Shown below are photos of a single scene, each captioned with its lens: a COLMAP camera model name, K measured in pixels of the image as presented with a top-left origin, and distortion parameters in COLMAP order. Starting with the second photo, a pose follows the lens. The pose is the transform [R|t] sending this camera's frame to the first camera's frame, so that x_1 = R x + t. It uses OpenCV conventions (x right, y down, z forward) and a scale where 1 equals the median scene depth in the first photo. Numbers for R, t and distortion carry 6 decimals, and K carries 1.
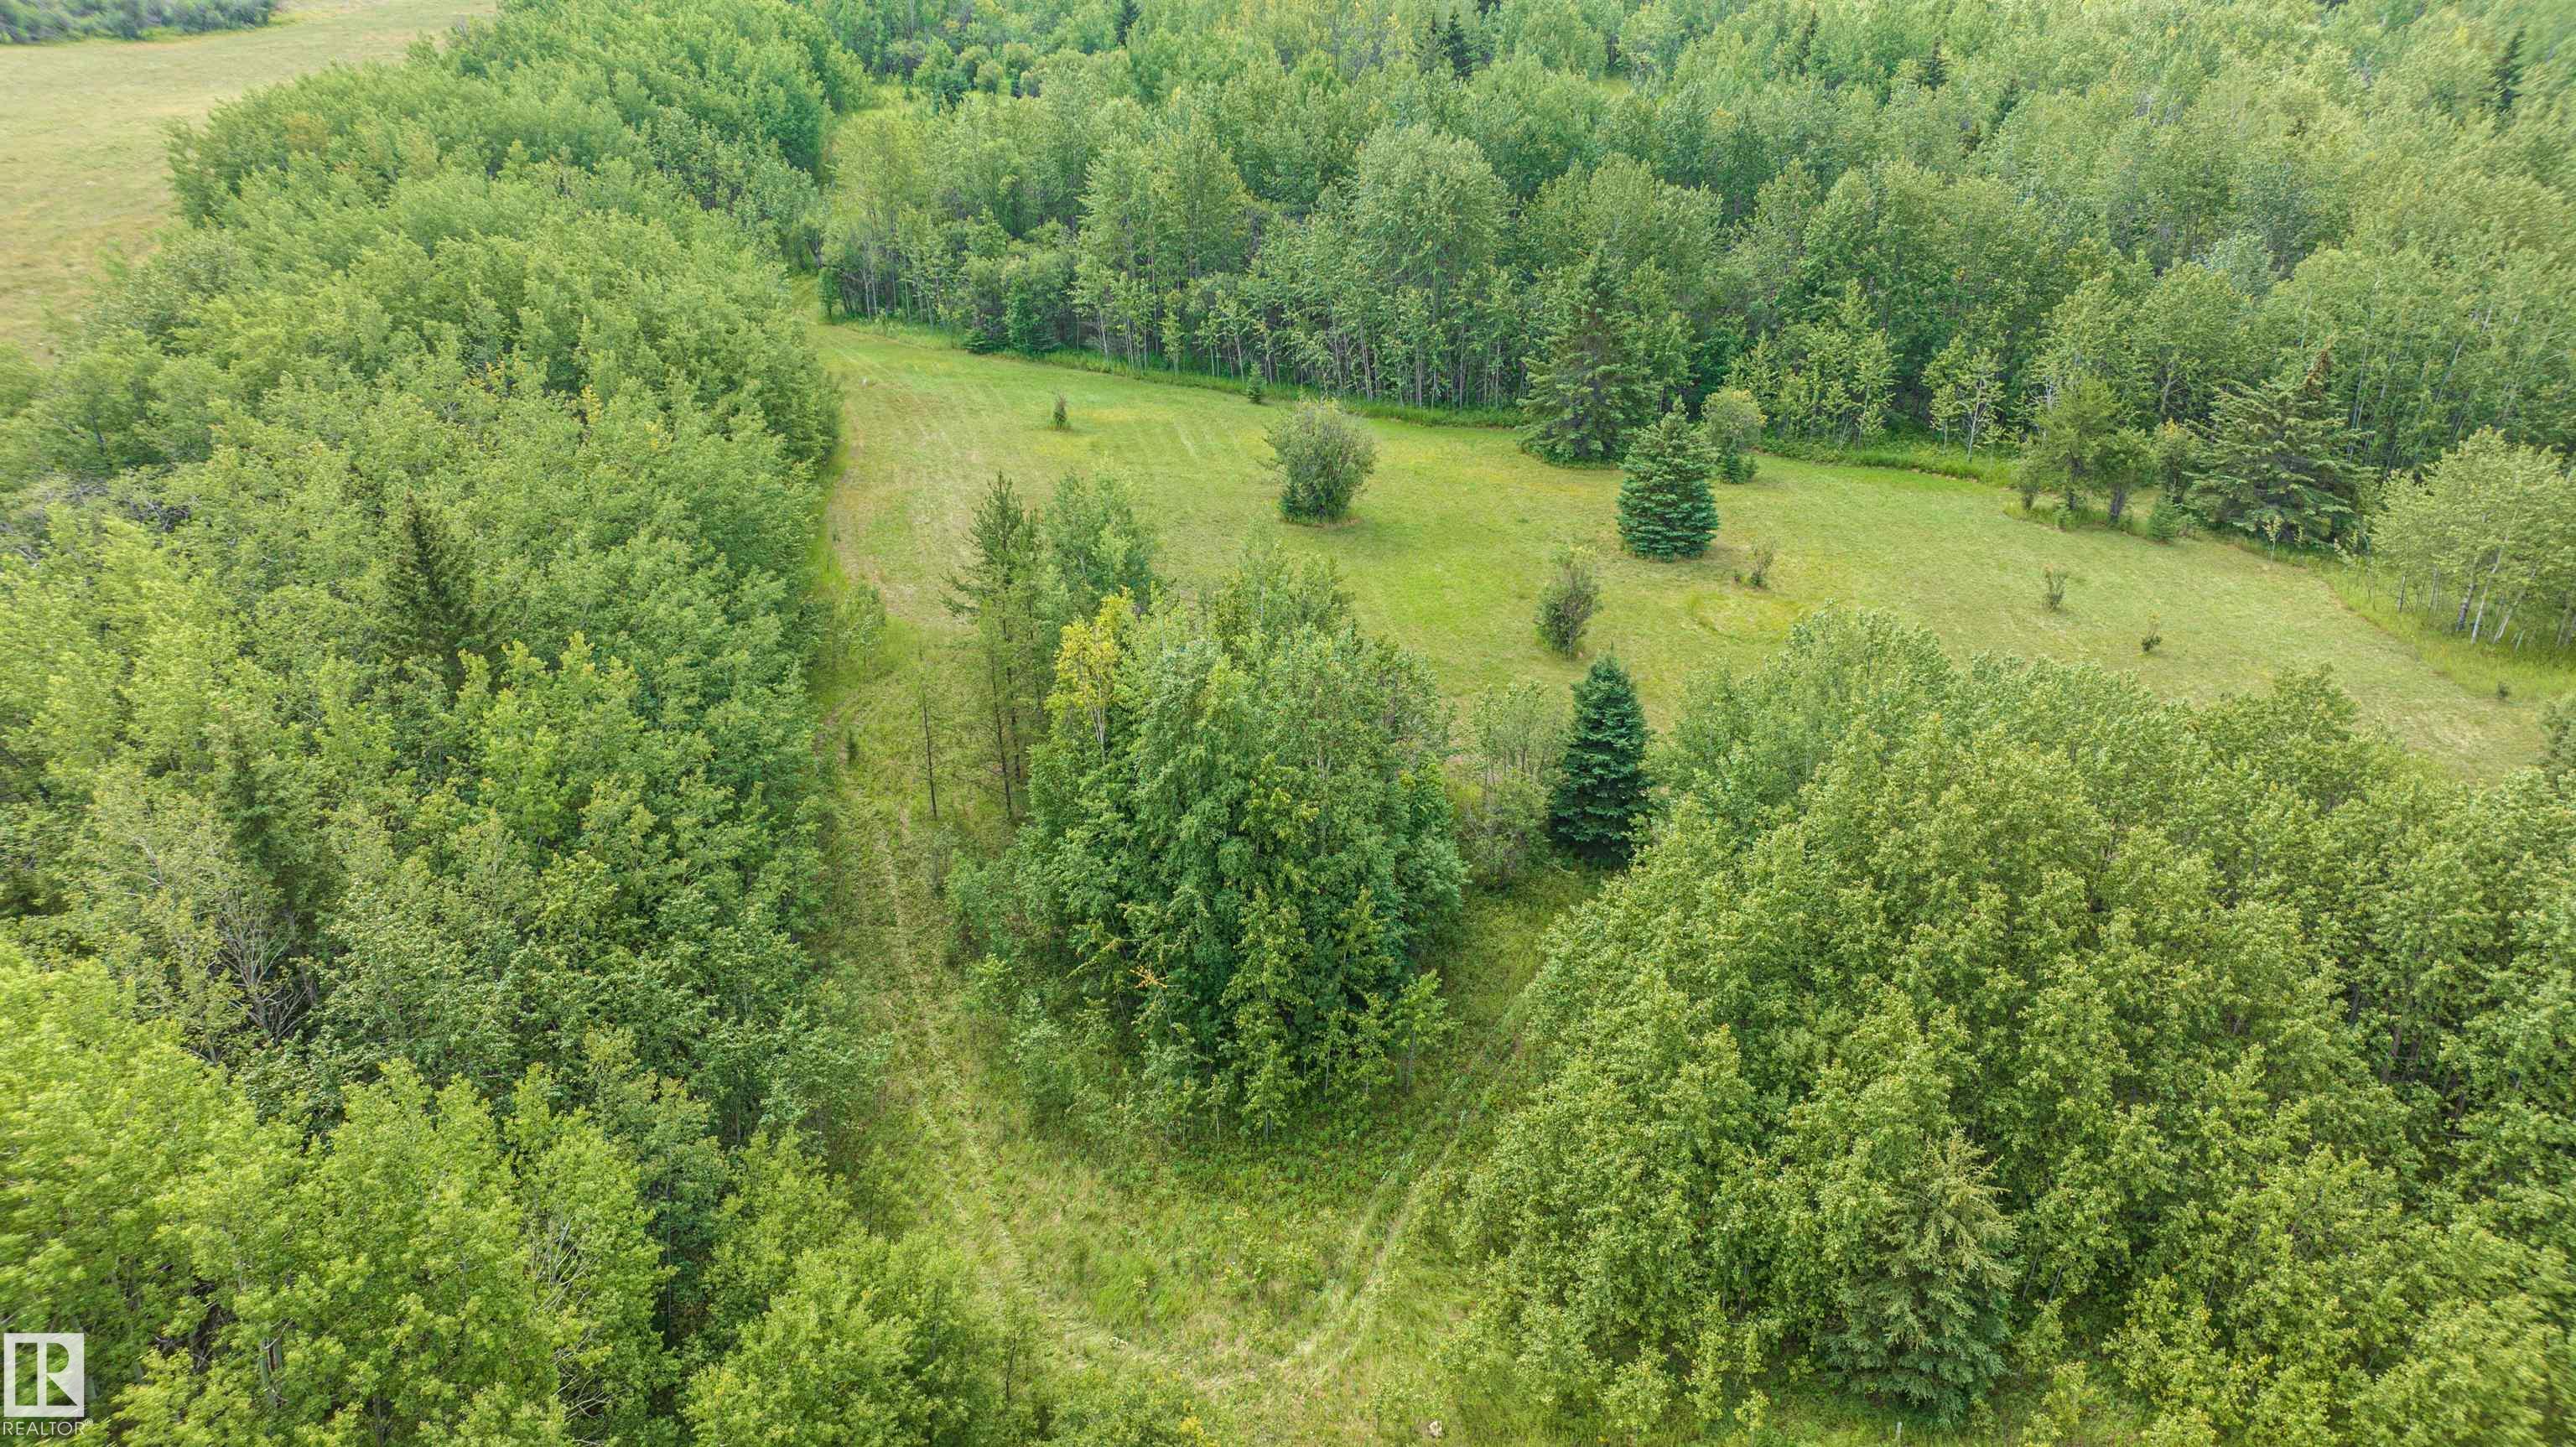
lens RADIAL K [[1821.1, 0, 1288.0], [0, 1821.1, 723.5], [0, 0, 1]] dist [-0.013113, -0.003418]
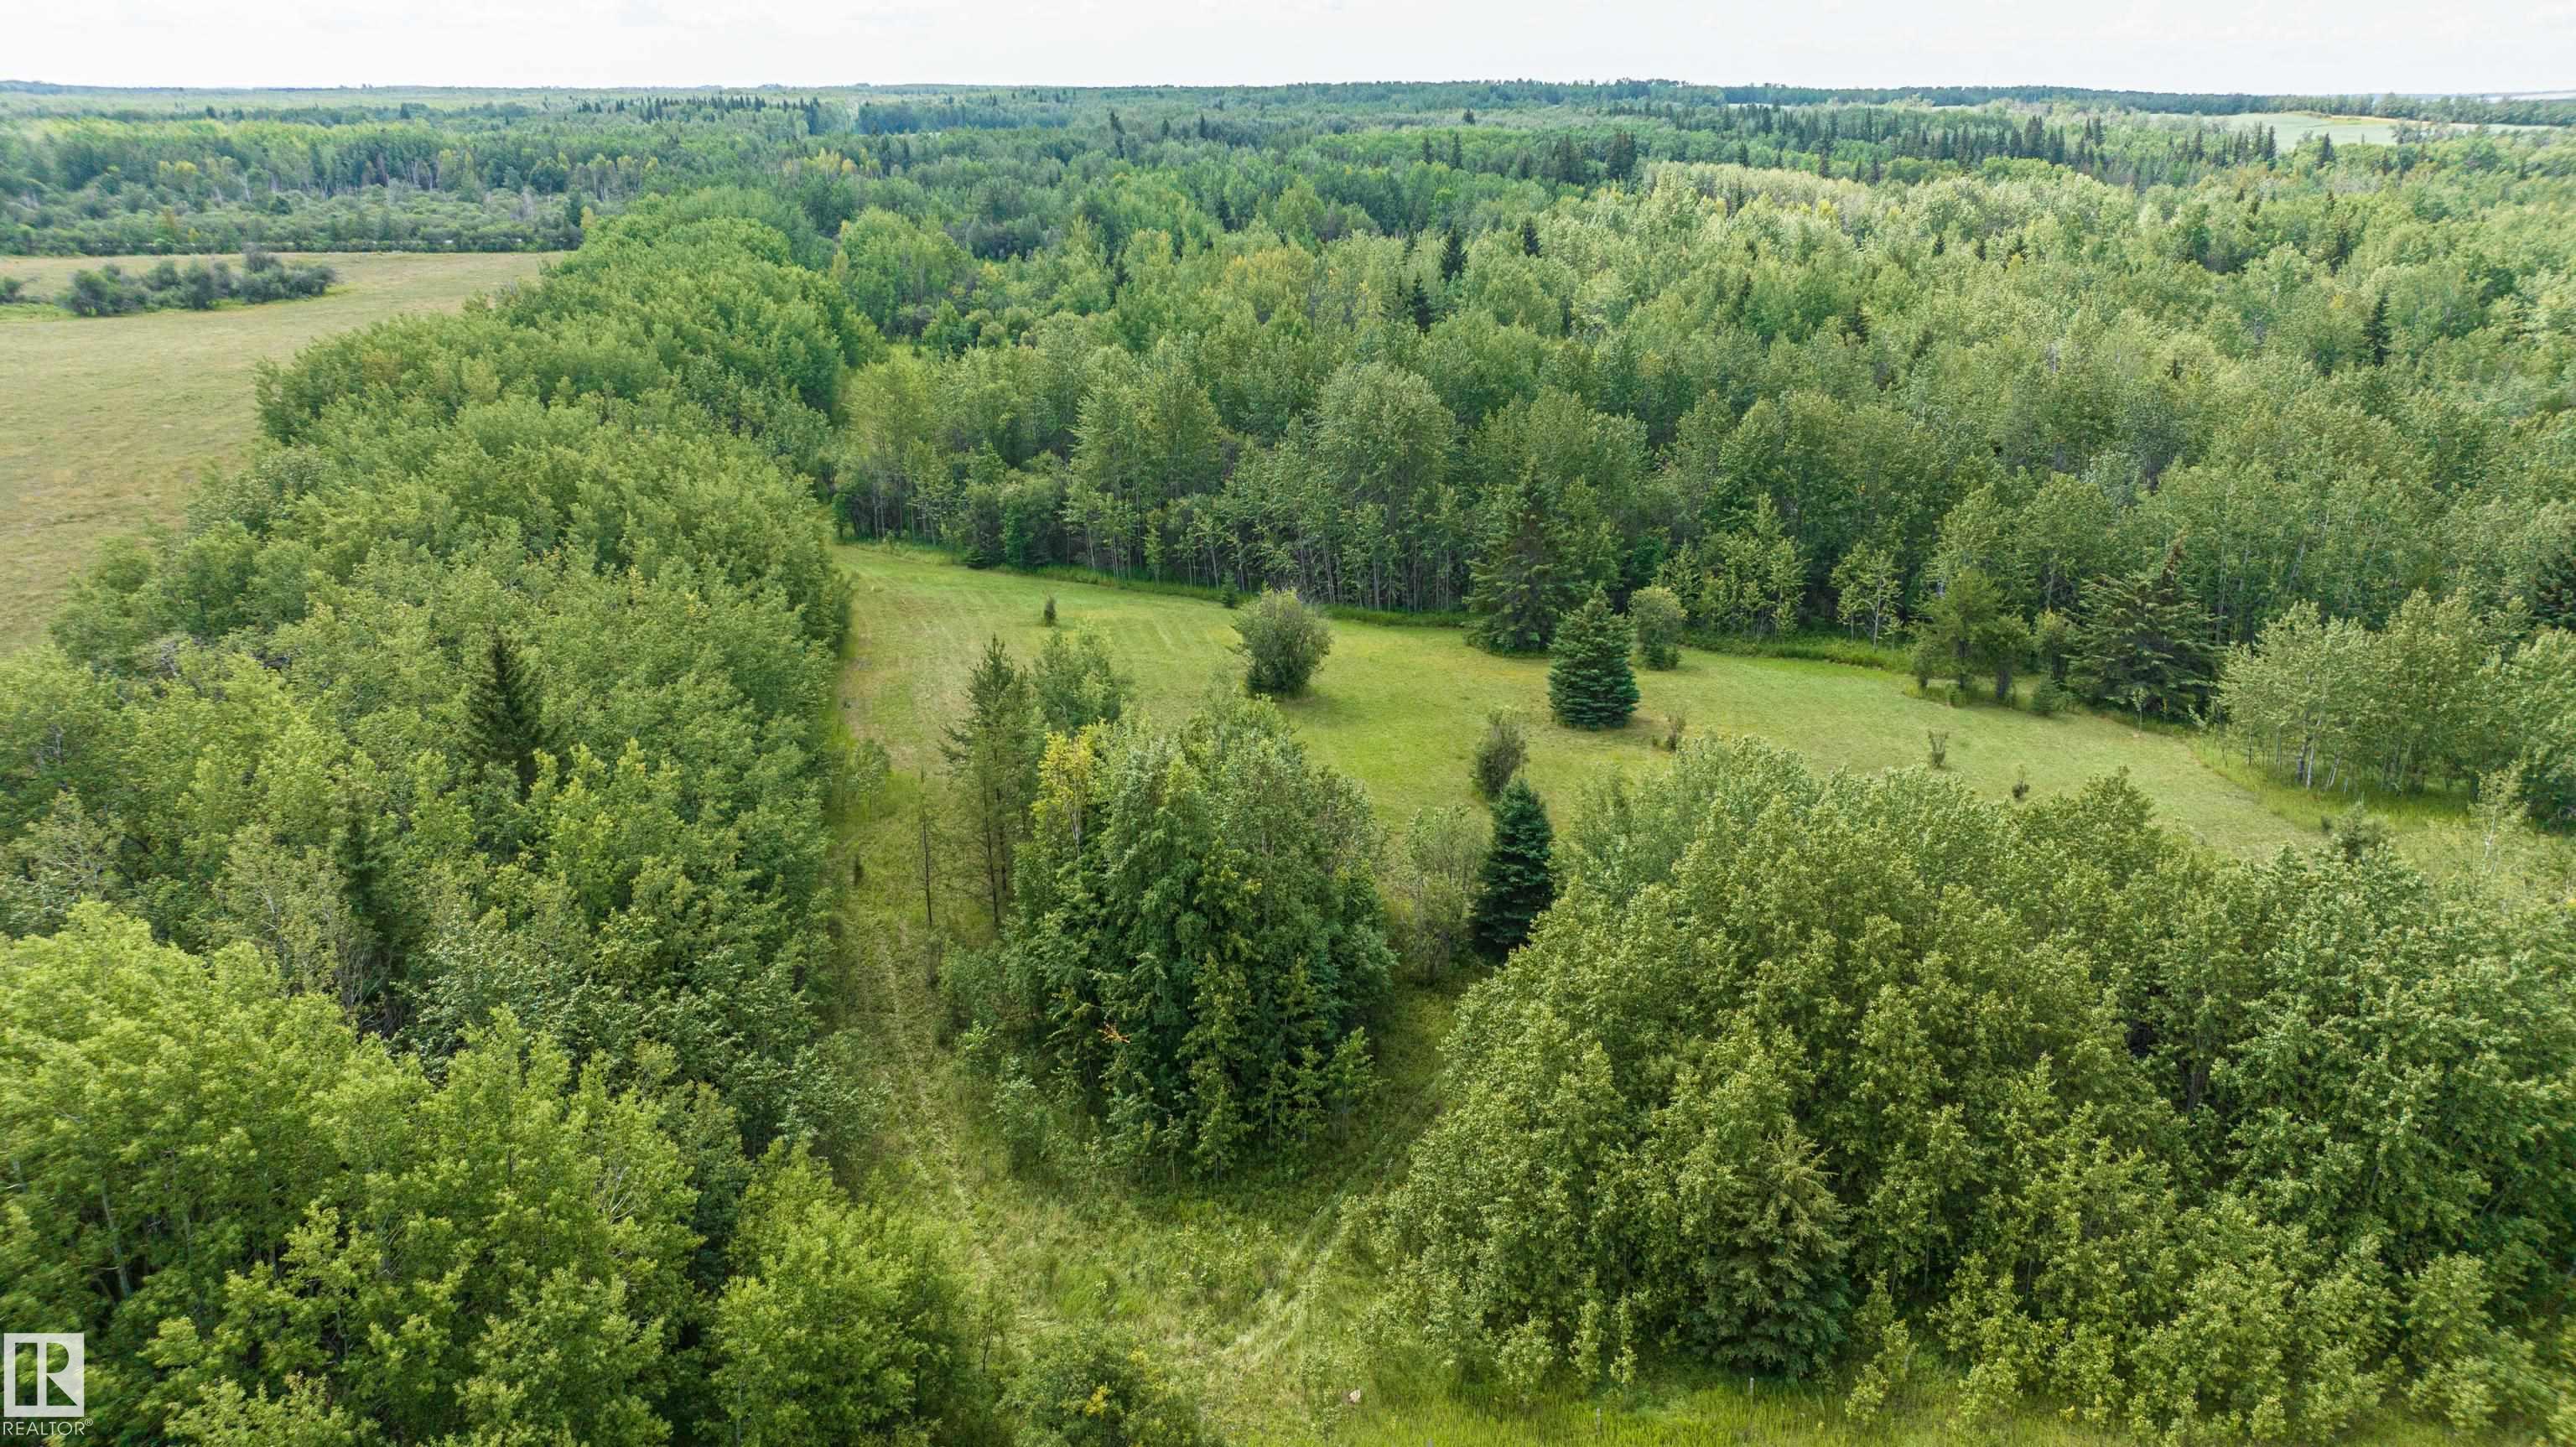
lens RADIAL K [[1819.0, 0, 1288.0], [0, 1819.0, 723.5], [0, 0, 1]] dist [0.030141, -0.132568]
pose [[0.999990, -0.001874, 0.004097, 0.022456], [0.002438, 0.989830, -0.142235, 0.083794], [-0.003789, 0.142243, 0.989824, -0.131246]]
